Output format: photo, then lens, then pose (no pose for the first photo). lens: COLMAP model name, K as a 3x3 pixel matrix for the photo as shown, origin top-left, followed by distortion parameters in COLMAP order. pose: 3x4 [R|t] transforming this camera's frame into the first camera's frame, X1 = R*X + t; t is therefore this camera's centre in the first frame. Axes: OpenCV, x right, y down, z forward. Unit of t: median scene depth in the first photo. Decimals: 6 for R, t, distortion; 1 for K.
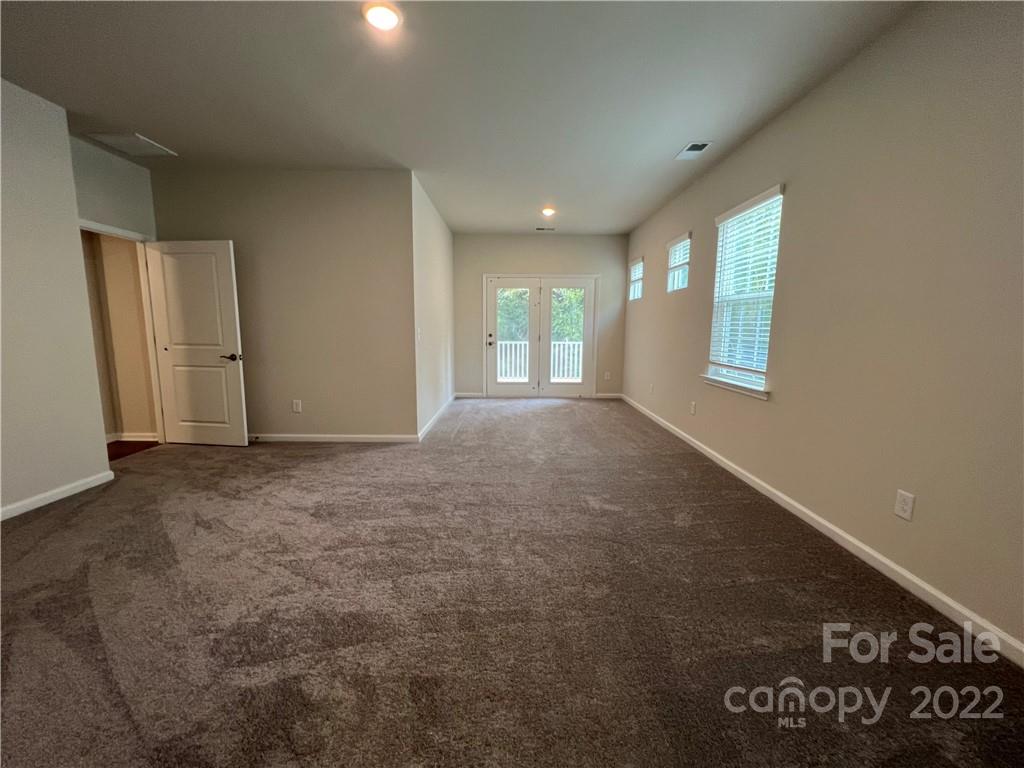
lens RADIAL K [[409.3, 0, 512.0], [0, 409.3, 384.0], [0, 0, 1]] dist [0.000044, 0.000281]
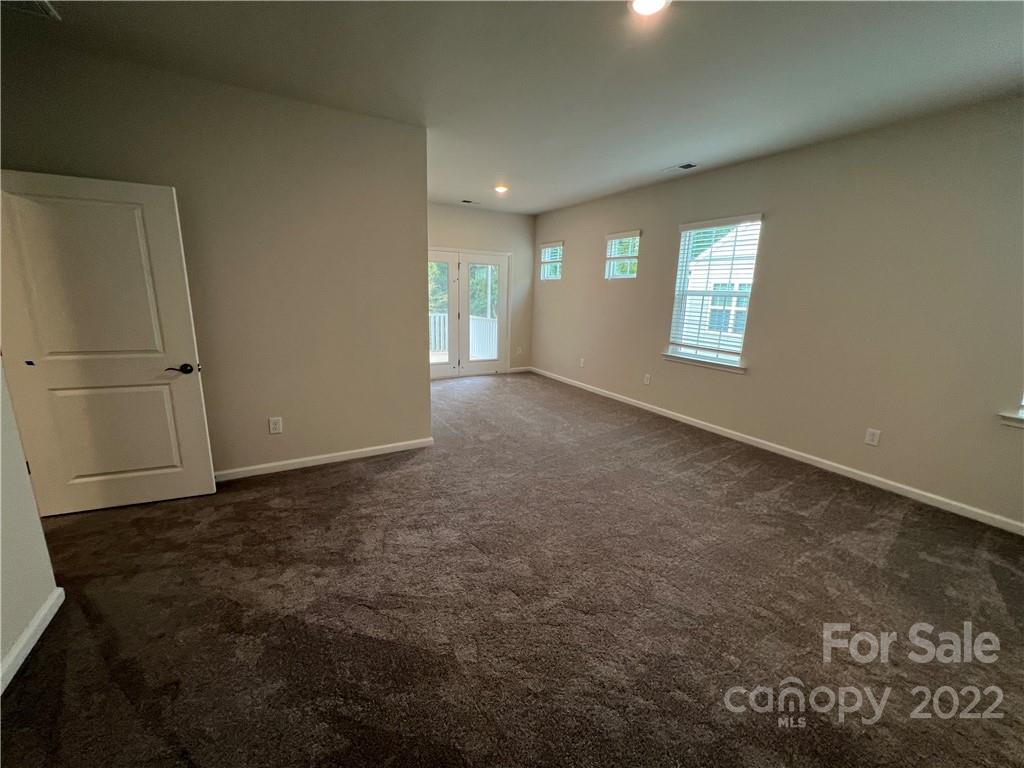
lens RADIAL K [[409.3, 0, 512.0], [0, 409.3, 384.0], [0, 0, 1]] dist [0.000044, 0.000281]
pose [[0.863249, -0.096122, 0.495542, -0.560804], [0.049454, 0.993084, 0.106481, -0.085696], [-0.502350, -0.067413, 0.862032, 0.159943]]
